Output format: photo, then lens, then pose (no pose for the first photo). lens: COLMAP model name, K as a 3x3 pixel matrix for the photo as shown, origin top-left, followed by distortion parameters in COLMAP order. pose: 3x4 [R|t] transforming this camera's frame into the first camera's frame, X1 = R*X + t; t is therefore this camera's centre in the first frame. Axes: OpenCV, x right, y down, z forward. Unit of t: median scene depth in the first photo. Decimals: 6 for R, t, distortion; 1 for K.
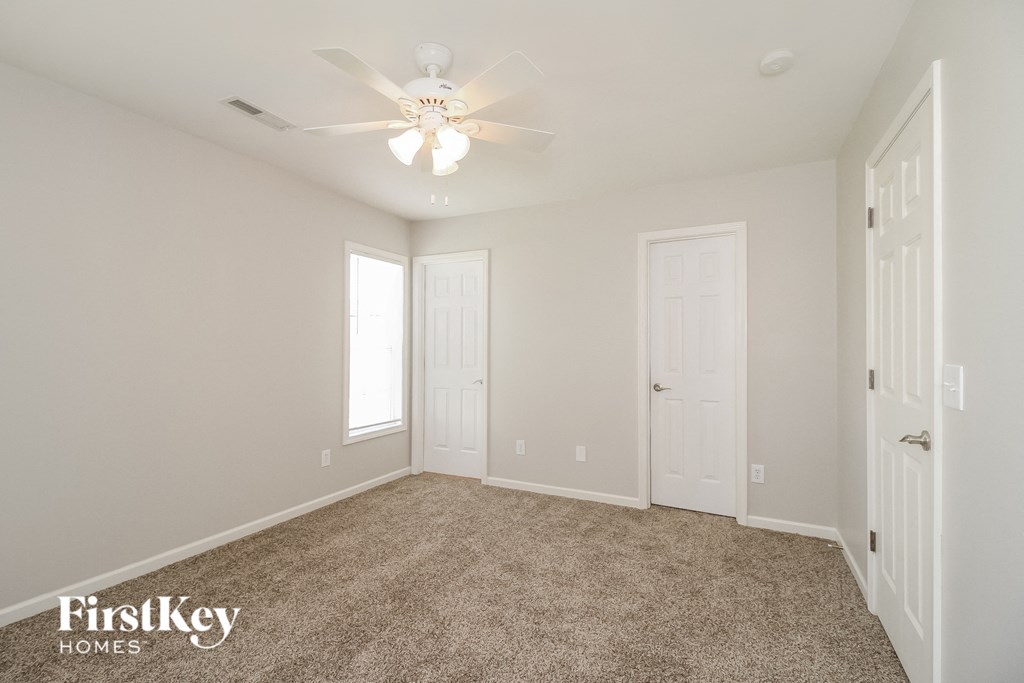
lens RADIAL K [[471.6, 0, 512.3], [0, 471.6, 349.4], [0, 0, 1]] dist [-0.001294, -0.003758]
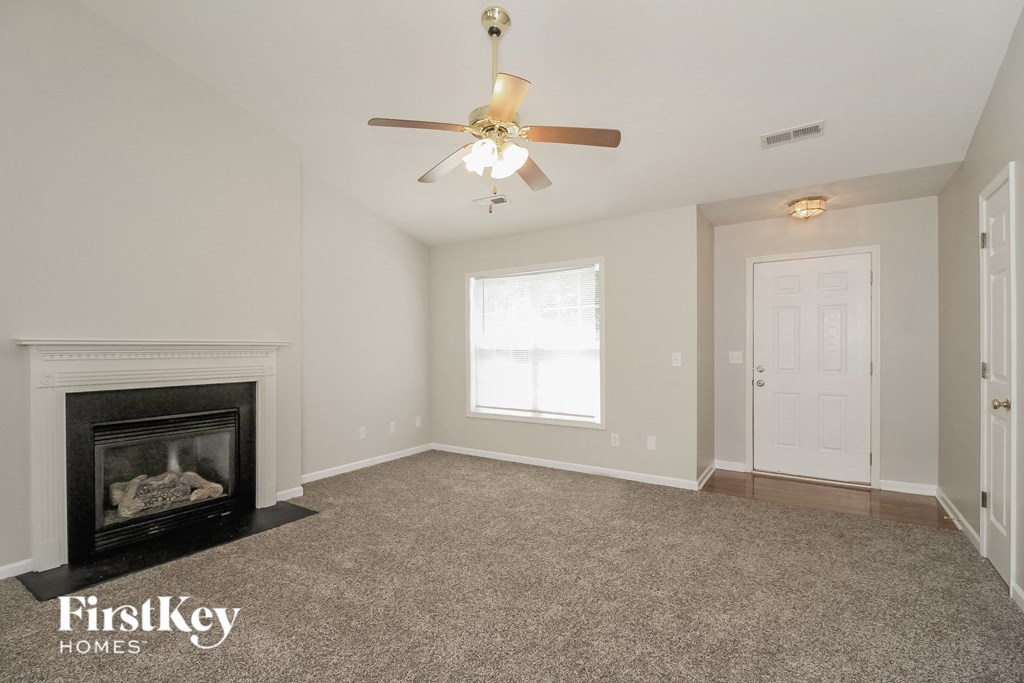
lens RADIAL K [[471.6, 0, 506.5], [0, 471.6, 341.1], [0, 0, 1]] dist [-0.001294, -0.003758]
pose [[0.982300, 0.008437, -0.187122, -0.246865], [-0.009595, 0.999940, -0.005284, 0.007295], [0.187066, 0.006986, 0.982322, -0.456975]]
